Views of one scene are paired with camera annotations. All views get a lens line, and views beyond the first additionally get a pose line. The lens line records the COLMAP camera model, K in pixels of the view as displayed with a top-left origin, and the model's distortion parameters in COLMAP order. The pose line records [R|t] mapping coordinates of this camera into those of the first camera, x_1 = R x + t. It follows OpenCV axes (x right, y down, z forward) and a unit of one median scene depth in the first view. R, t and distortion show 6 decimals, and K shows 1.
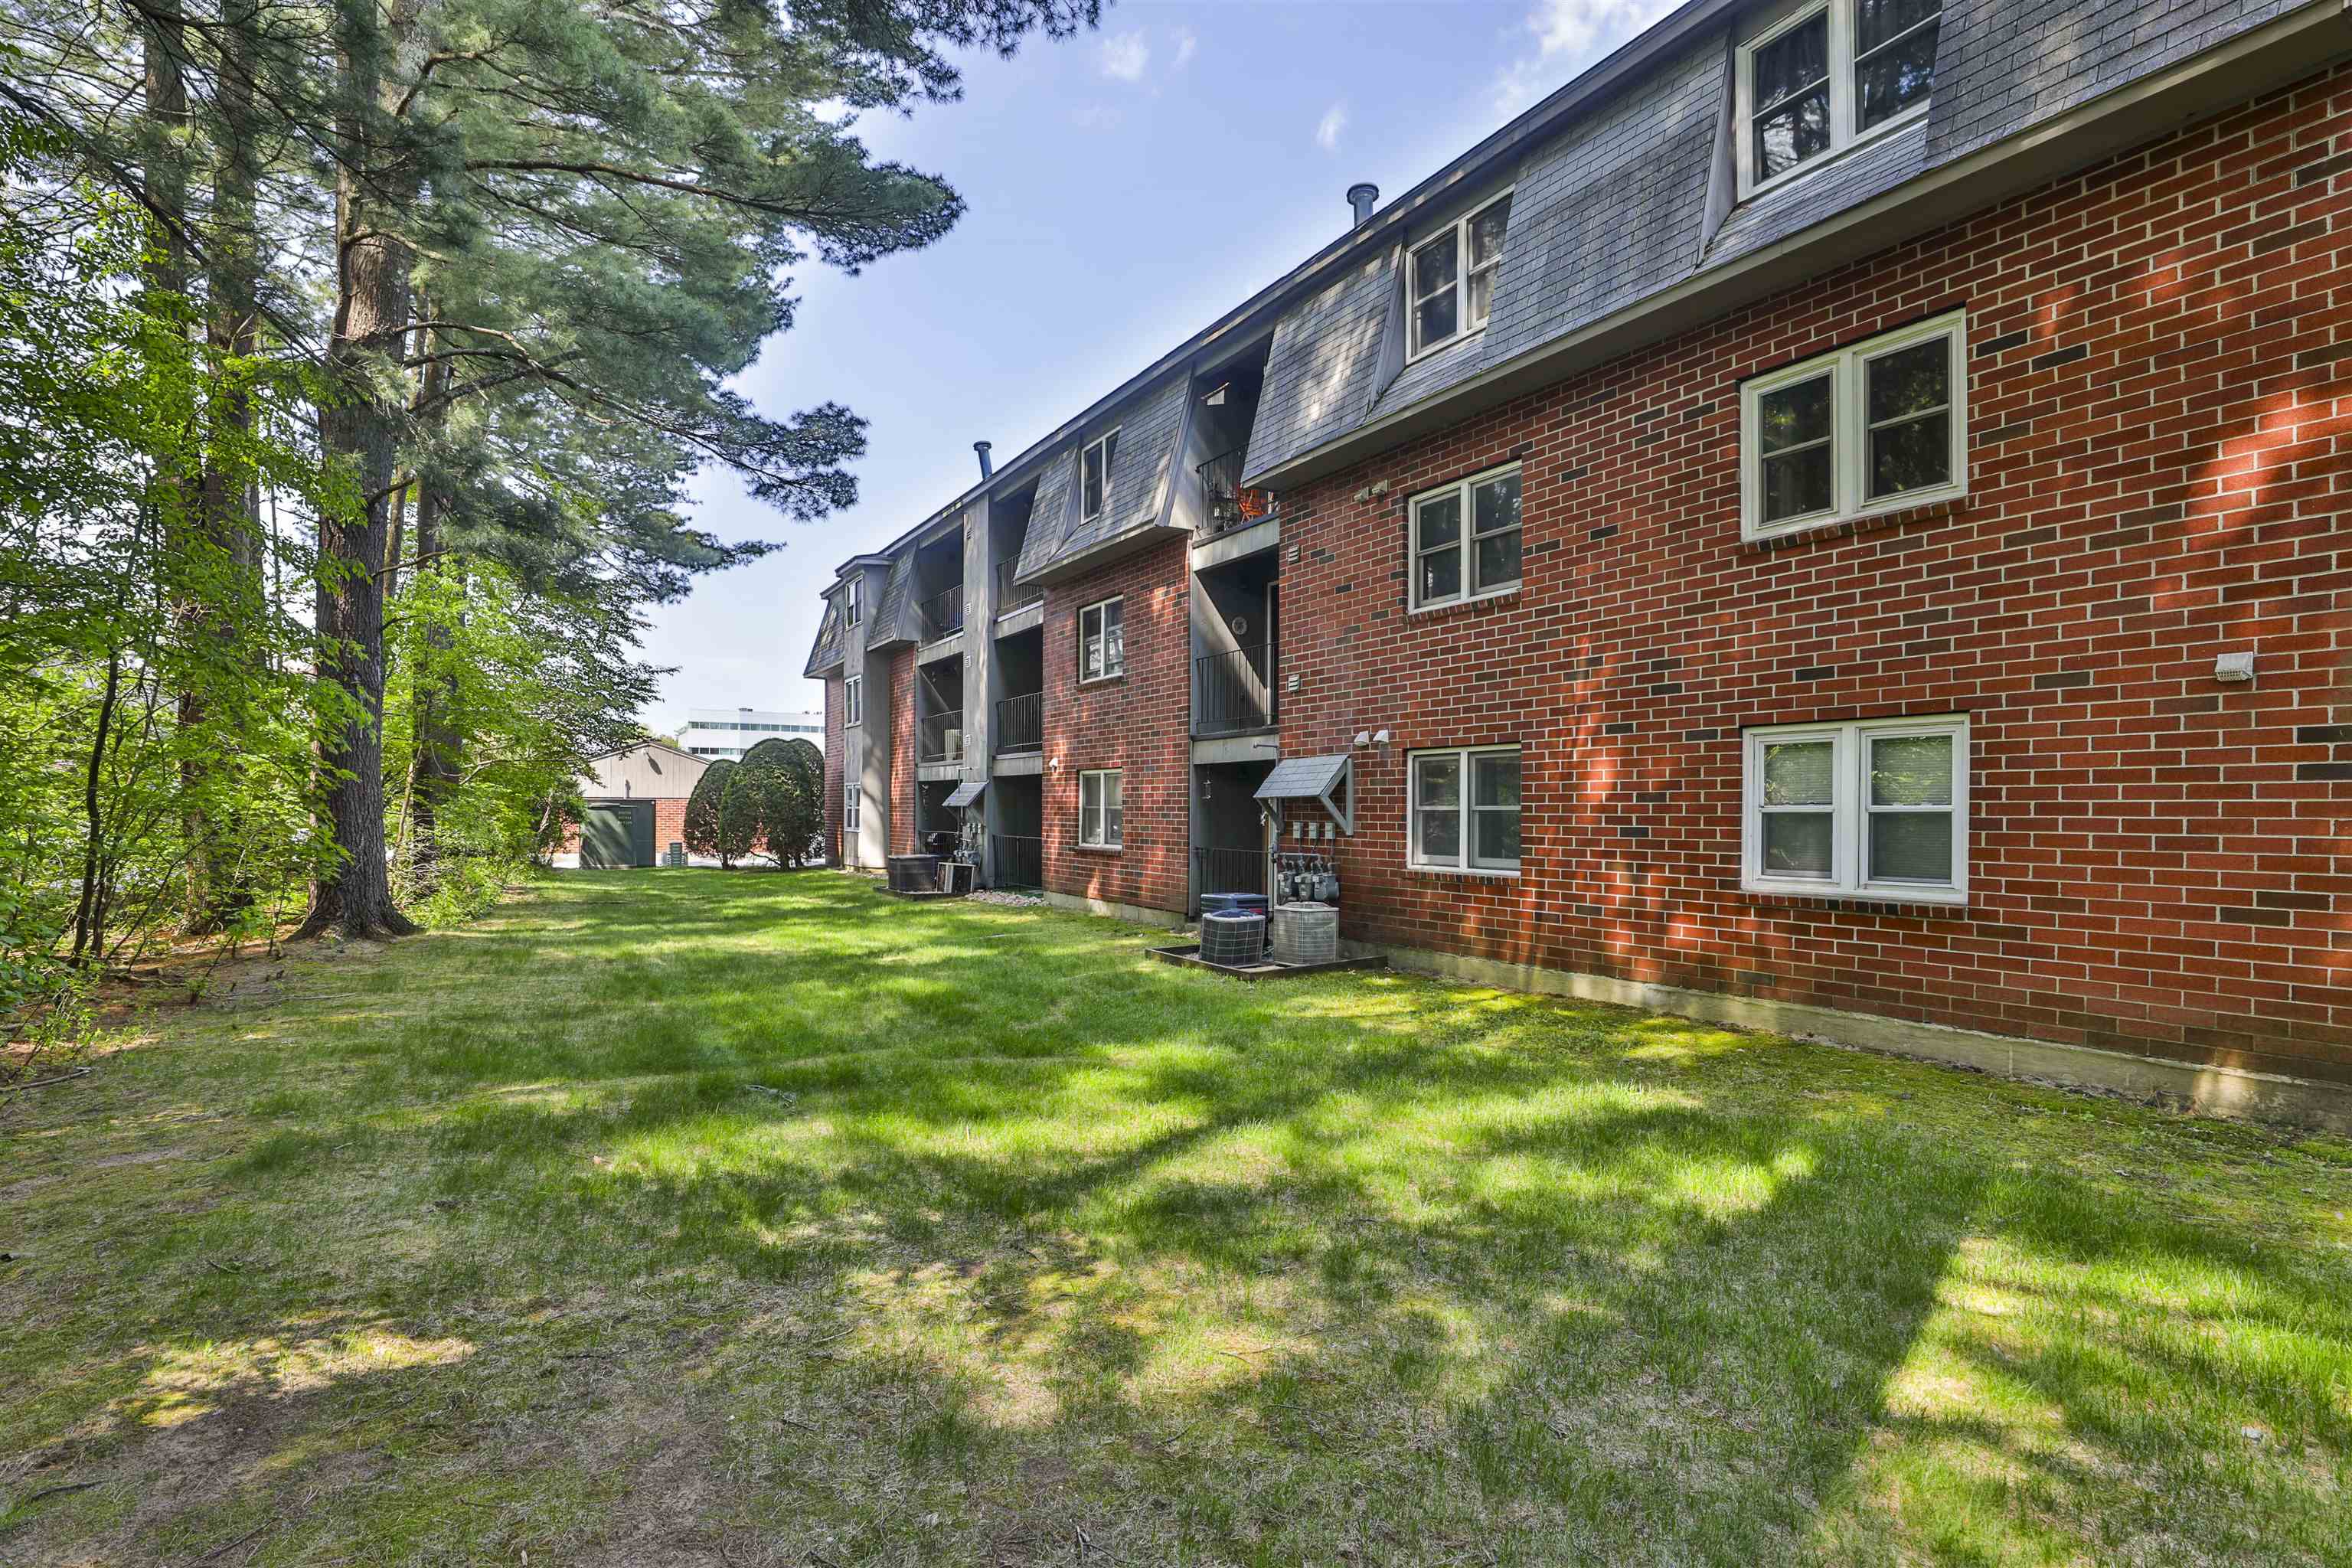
lens RADIAL K [[1104.8, 0, 1127.6], [0, 1104.8, 766.5], [0, 0, 1]] dist [-0.041589, 0.011072]
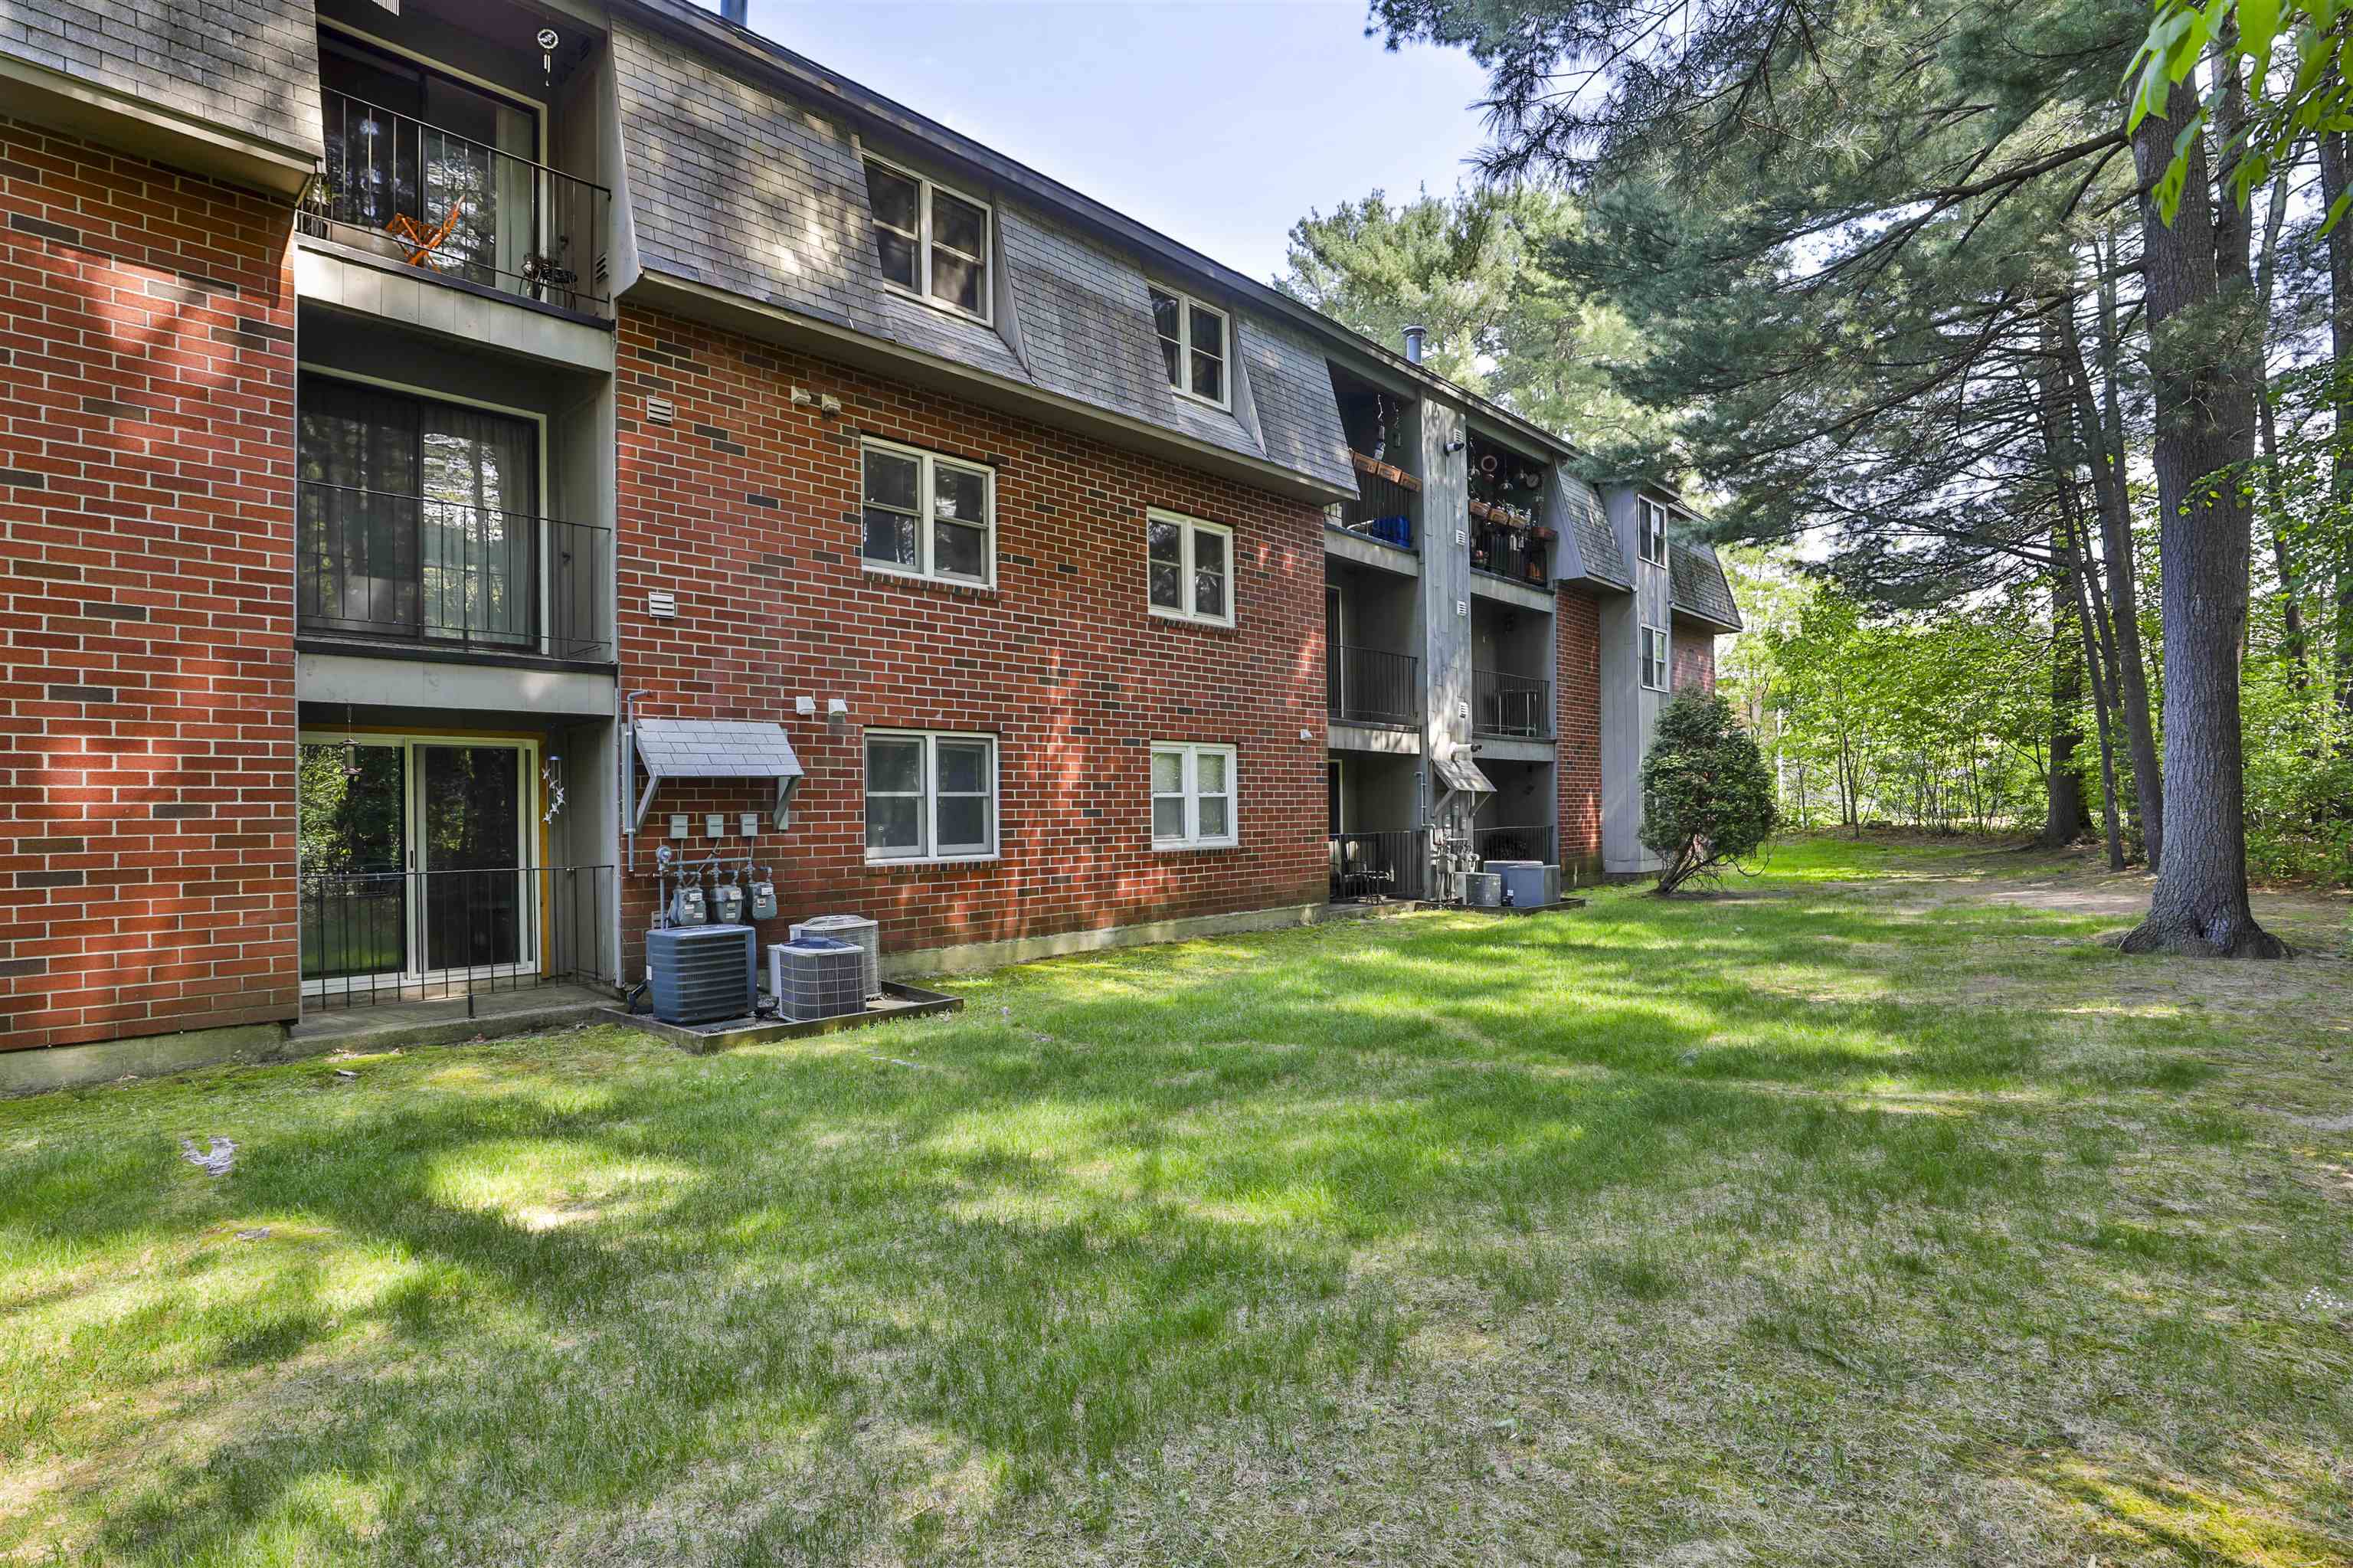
lens RADIAL K [[1105.3, 0, 1128.1], [0, 1105.3, 766.4], [0, 0, 1]] dist [-0.041589, 0.011072]
pose [[-0.254503, 0.036753, 0.966373, -0.742425], [-0.026810, 0.998625, -0.045041, 0.058261], [-0.966700, -0.037371, -0.253167, 1.202566]]
